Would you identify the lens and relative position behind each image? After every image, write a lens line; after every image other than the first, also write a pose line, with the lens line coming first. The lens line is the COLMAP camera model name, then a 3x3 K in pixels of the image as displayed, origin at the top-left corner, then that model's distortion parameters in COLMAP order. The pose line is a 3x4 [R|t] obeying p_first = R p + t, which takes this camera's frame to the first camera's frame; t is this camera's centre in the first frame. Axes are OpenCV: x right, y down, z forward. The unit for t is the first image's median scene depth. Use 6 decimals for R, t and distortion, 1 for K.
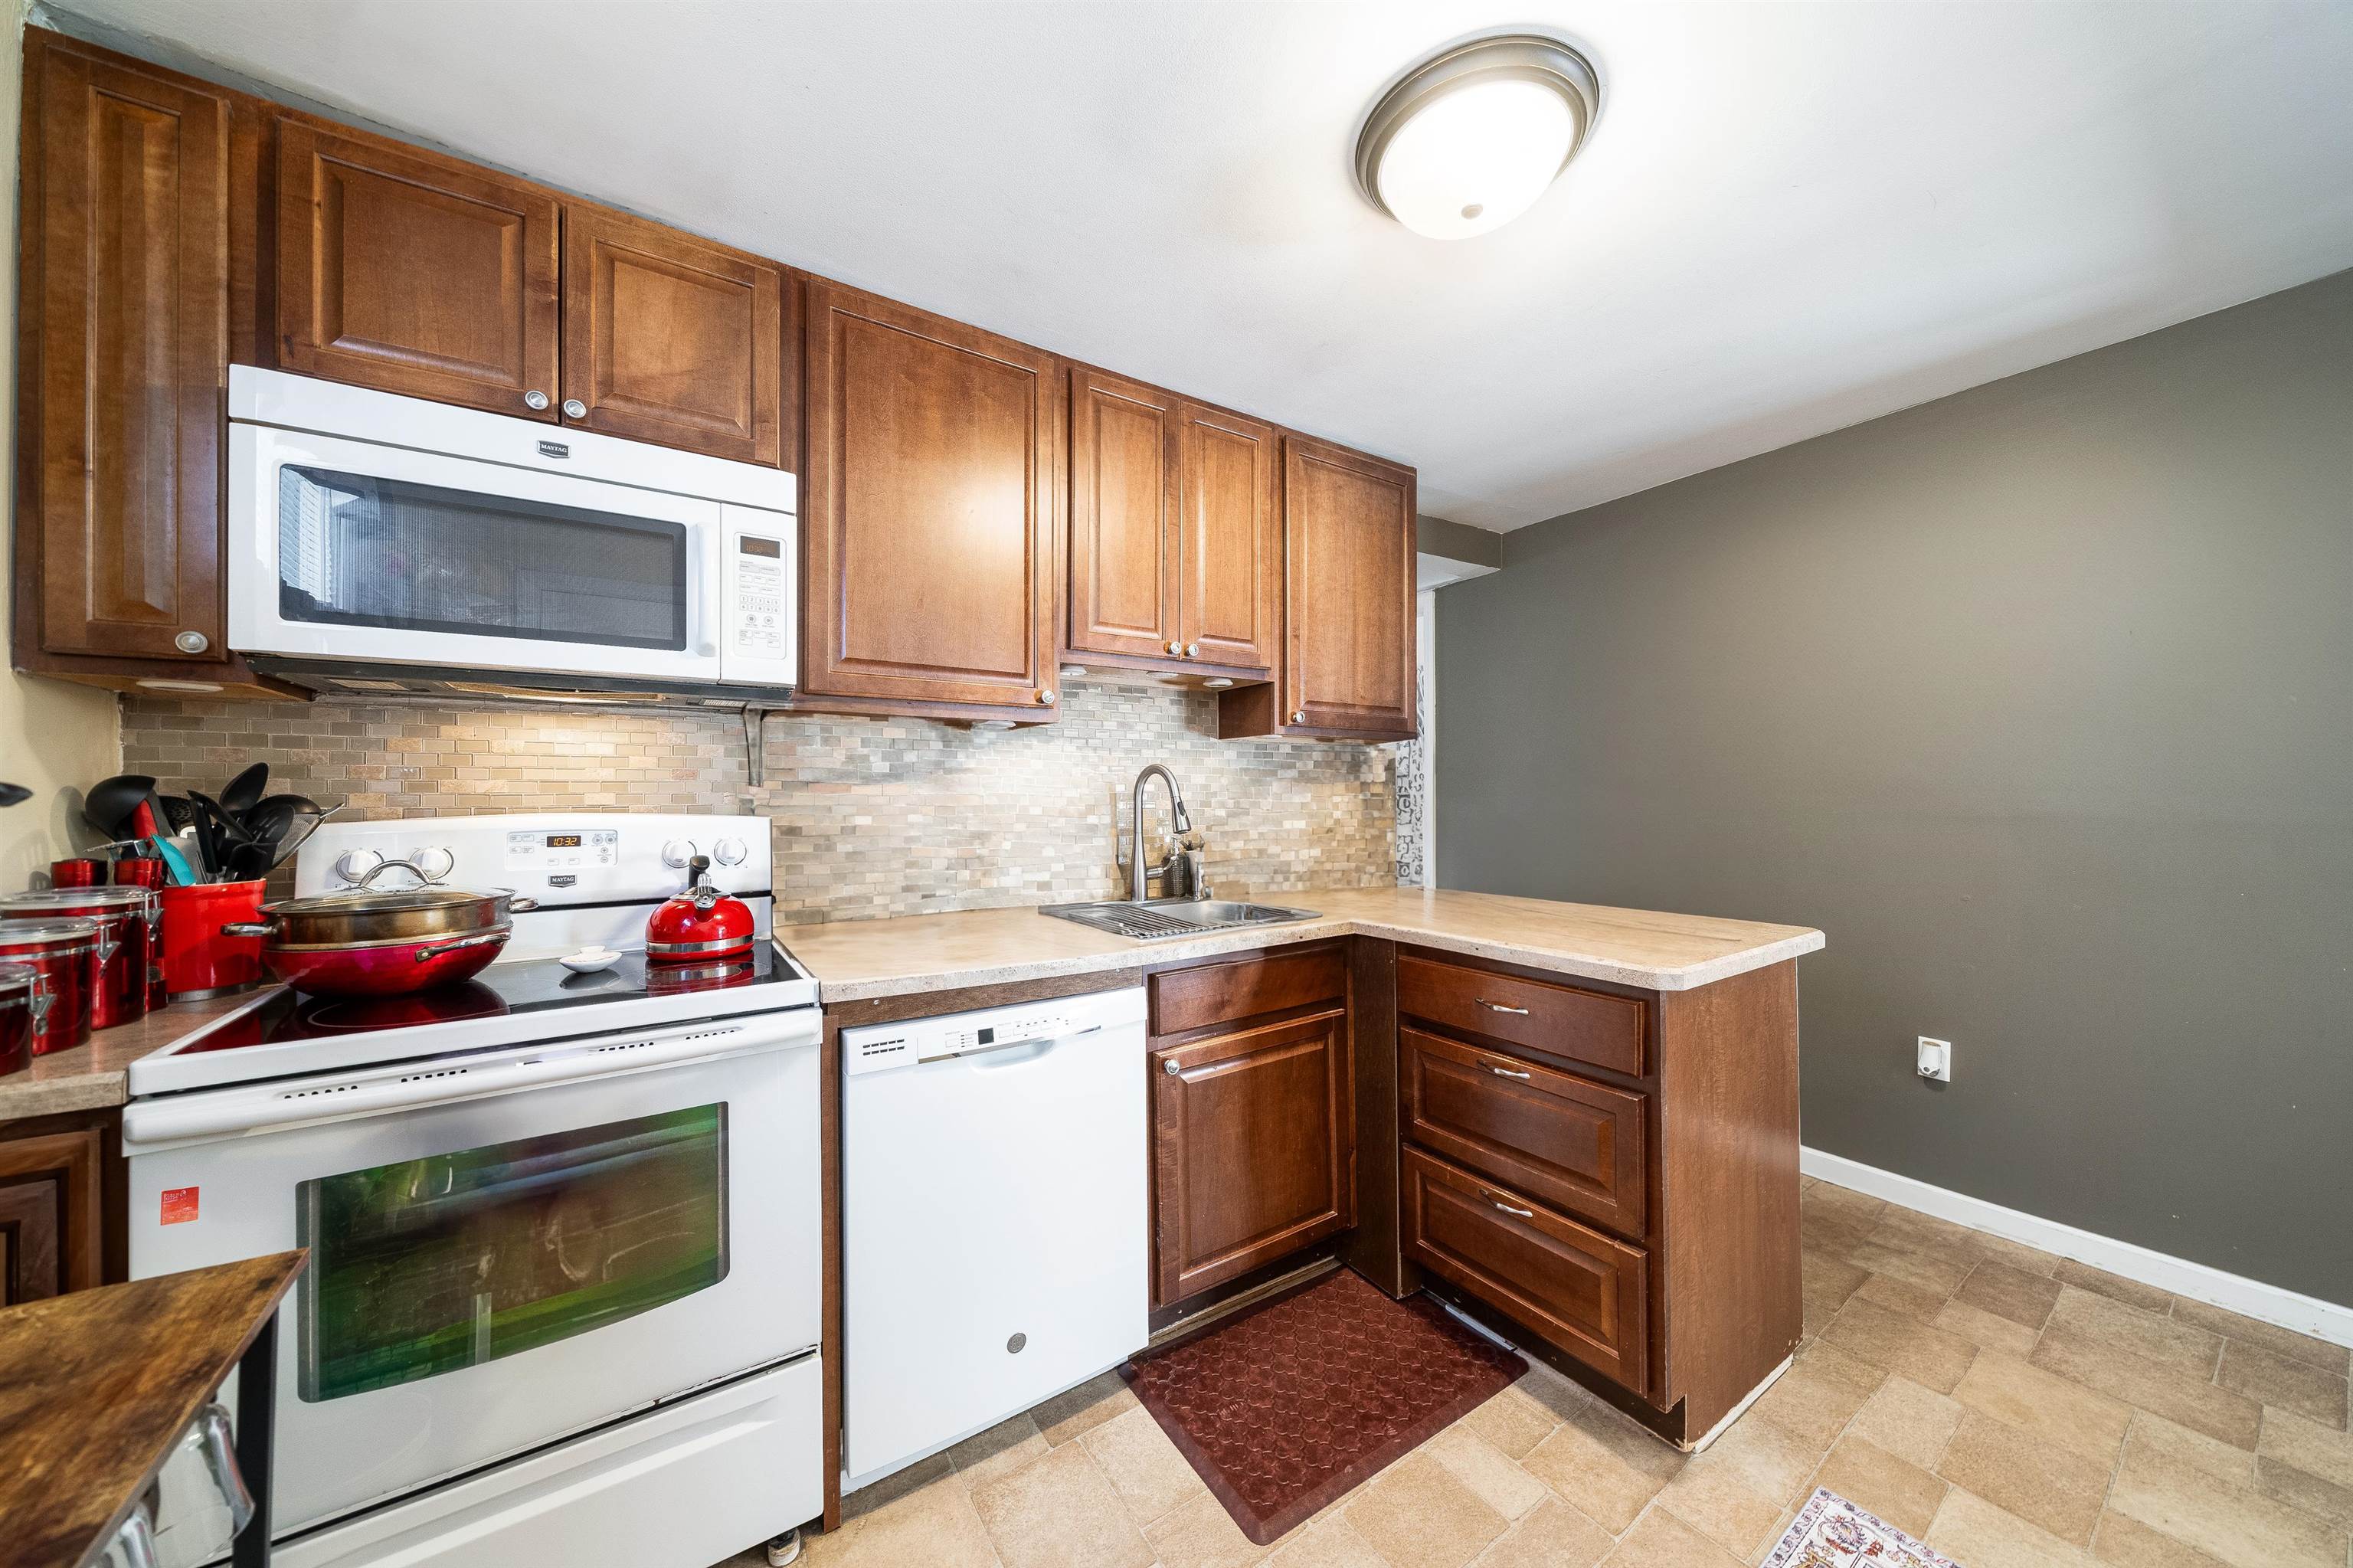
lens RADIAL K [[803.8, 0, 1169.0], [0, 803.8, 786.7], [0, 0, 1]] dist [-0.003616, -0.000123]
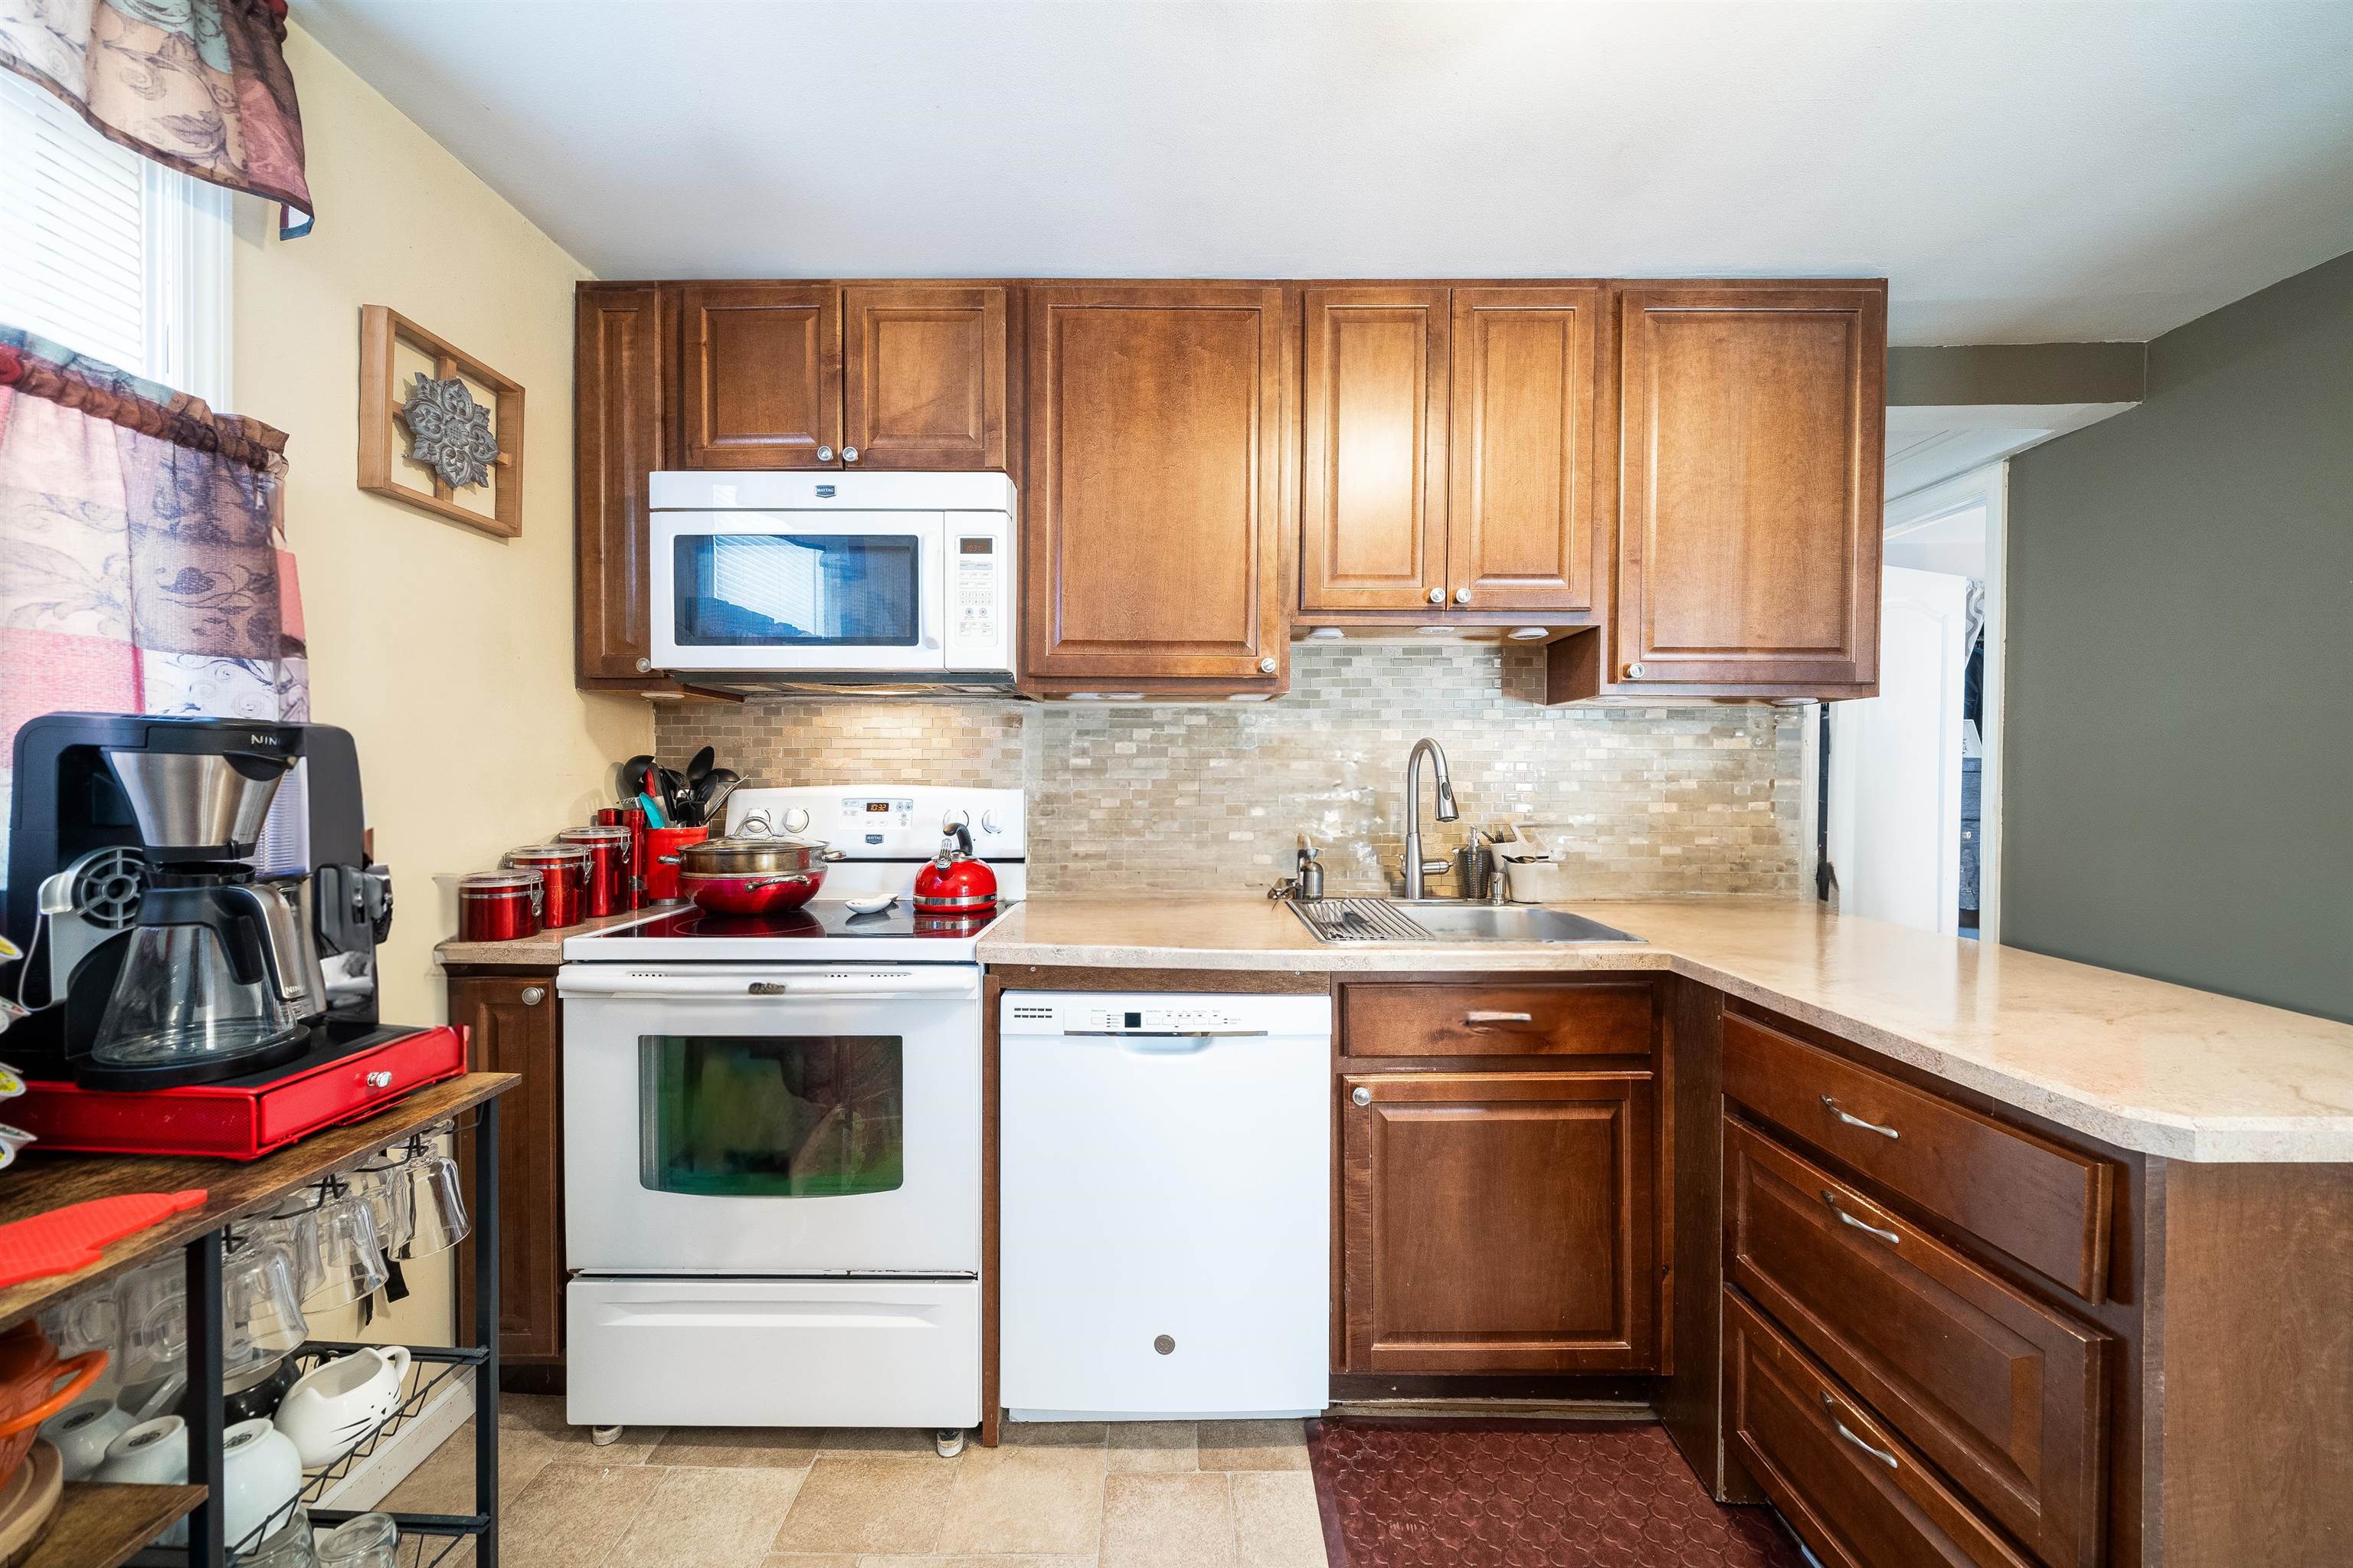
lens RADIAL K [[831.2, 0, 1168.6], [0, 831.2, 786.7], [0, 0, 1]] dist [-0.002415, -0.000153]
pose [[0.832876, 0.015380, -0.553246, 0.317961], [-0.002719, 0.999715, 0.023698, 0.004573], [0.553453, -0.018233, 0.832681, 0.172146]]
